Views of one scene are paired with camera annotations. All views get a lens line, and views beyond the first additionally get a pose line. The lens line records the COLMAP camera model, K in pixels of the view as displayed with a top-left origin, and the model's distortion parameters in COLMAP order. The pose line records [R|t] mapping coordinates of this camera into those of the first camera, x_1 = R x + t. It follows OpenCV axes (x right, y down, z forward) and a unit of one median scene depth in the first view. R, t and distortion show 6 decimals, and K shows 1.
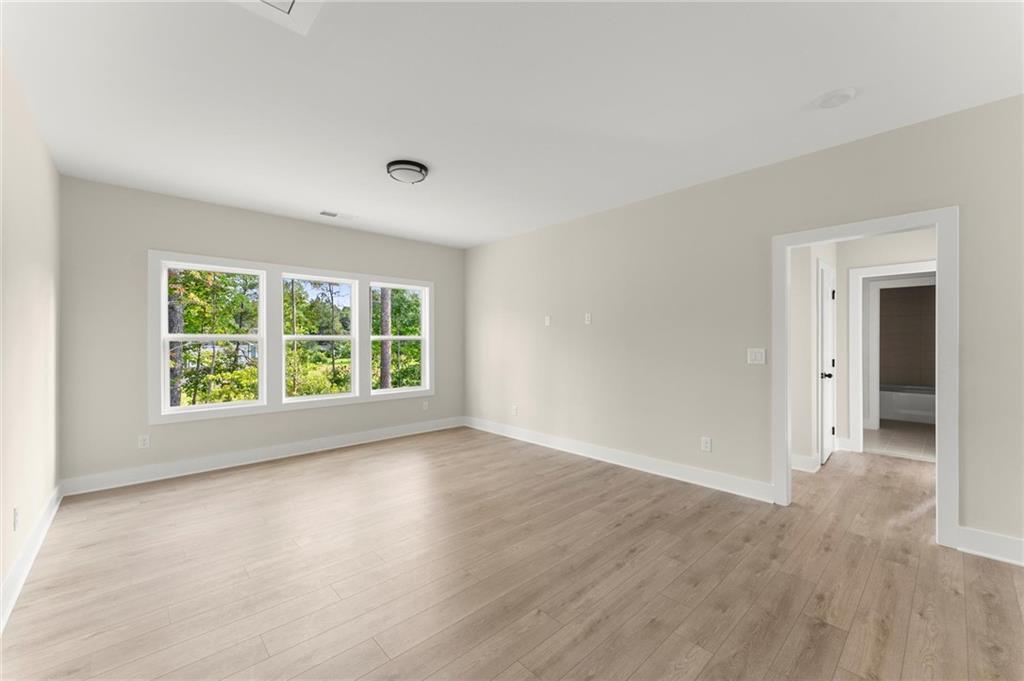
lens RADIAL K [[413.5, 0, 513.6], [0, 413.5, 342.7], [0, 0, 1]] dist [-0.000392, -0.000553]
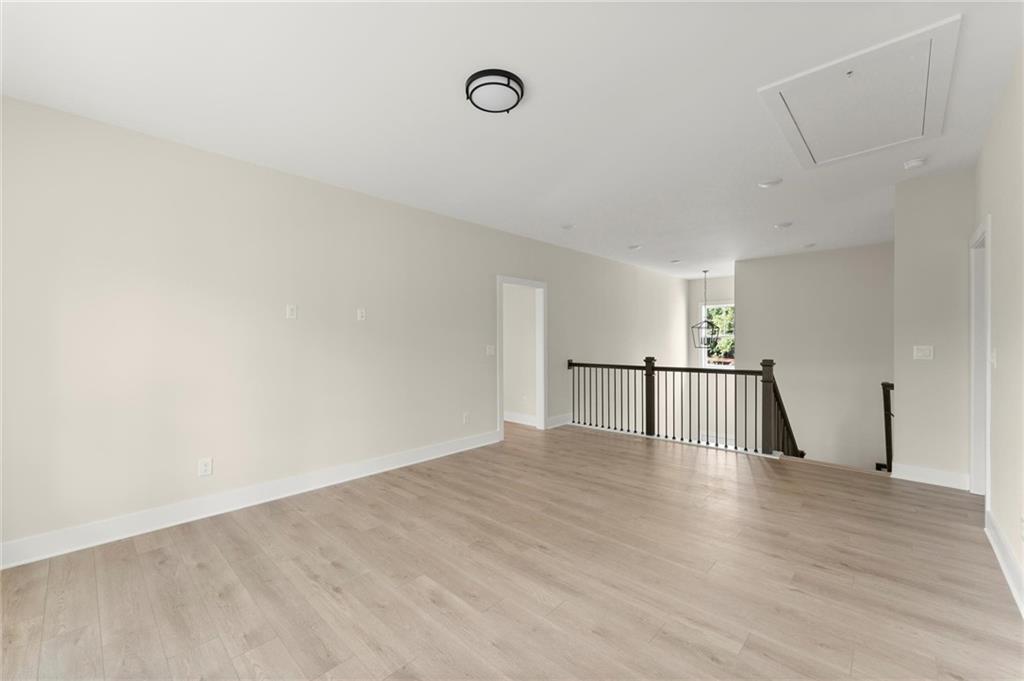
lens RADIAL K [[413.5, 0, 516.3], [0, 413.5, 340.3], [0, 0, 1]] dist [-0.000392, -0.000553]
pose [[-0.076401, 0.004525, 0.997067, -0.914952], [0.009313, 0.999949, -0.003825, 0.001567], [-0.997034, 0.008994, -0.076439, 0.980670]]
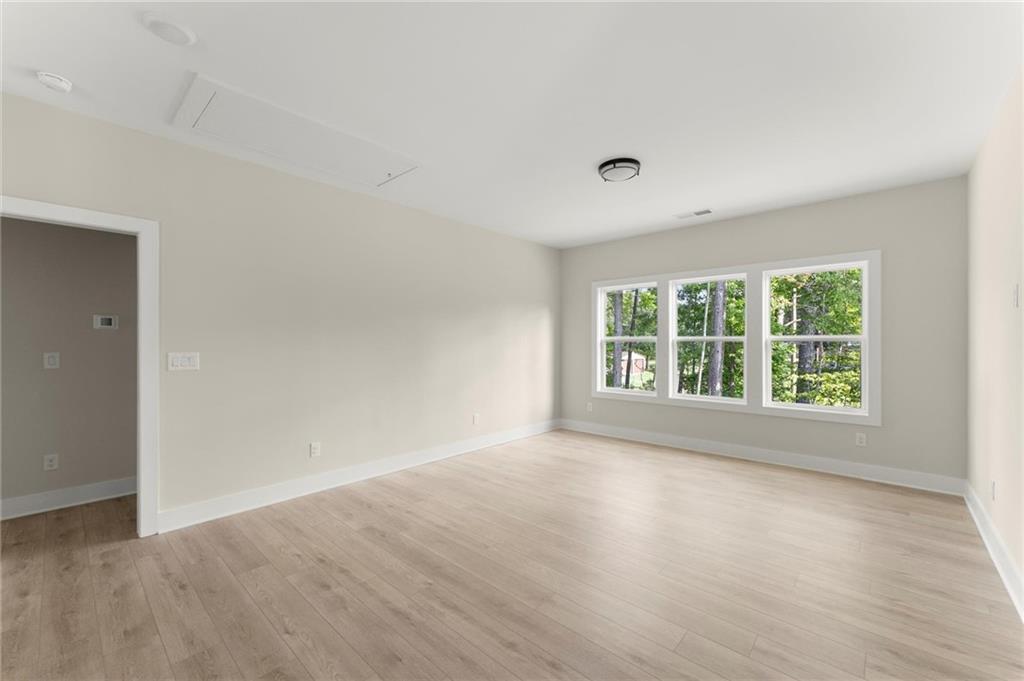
lens RADIAL K [[413.5, 0, 509.2], [0, 413.5, 338.3], [0, 0, 1]] dist [-0.000392, -0.000553]
pose [[0.073460, -0.007324, -0.997271, 0.680010], [-0.005246, 0.999956, -0.007730, -0.003564], [0.997284, 0.005799, 0.073419, 0.639919]]
